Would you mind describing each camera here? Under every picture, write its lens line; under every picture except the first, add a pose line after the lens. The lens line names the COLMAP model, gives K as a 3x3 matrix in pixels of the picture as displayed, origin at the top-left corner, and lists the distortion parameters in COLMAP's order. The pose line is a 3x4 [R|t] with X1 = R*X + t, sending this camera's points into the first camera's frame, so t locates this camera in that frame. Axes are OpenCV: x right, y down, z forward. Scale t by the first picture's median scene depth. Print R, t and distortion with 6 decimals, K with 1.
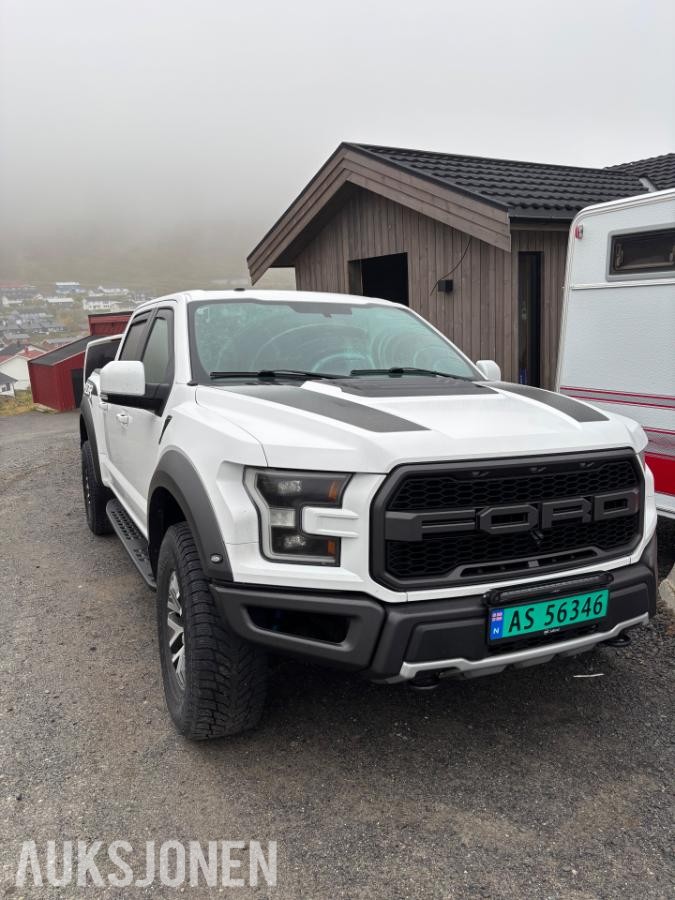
lens RADIAL K [[675.0, 0, 333.7], [0, 675.0, 453.6], [0, 0, 1]] dist [0.025807, -0.004847]
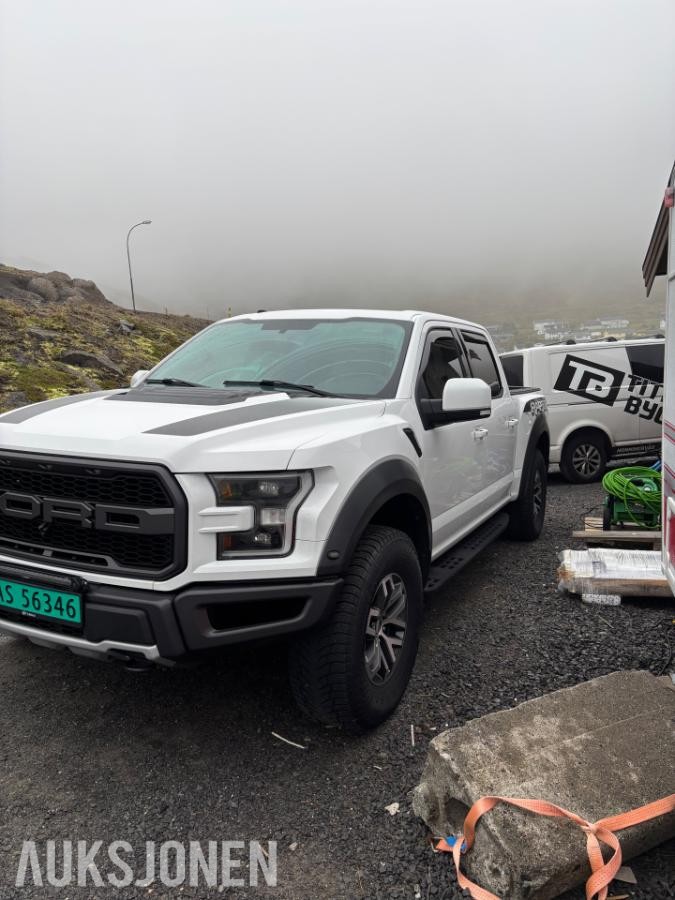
lens RADIAL K [[675.0, 0, 333.7], [0, 675.0, 453.6], [0, 0, 1]] dist [0.025807, -0.004847]
pose [[0.632308, 0.105270, -0.767532, 1.420766], [-0.130121, 0.991082, 0.028735, -0.088894], [0.763712, 0.081703, 0.640367, 0.642178]]
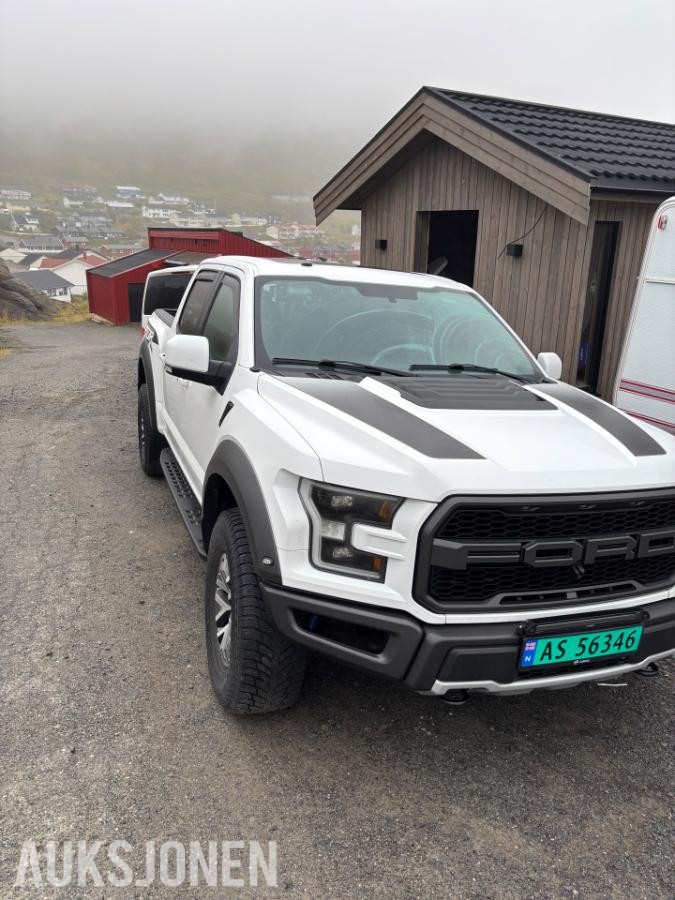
lens RADIAL K [[676.2, 0, 341.6], [0, 676.2, 448.3], [0, 0, 1]] dist [0.022465, -0.004261]
pose [[0.994351, 0.094177, -0.048958, -0.023273], [-0.089055, 0.991199, 0.097952, -0.128797], [0.057752, -0.093038, 0.993986, -0.024029]]
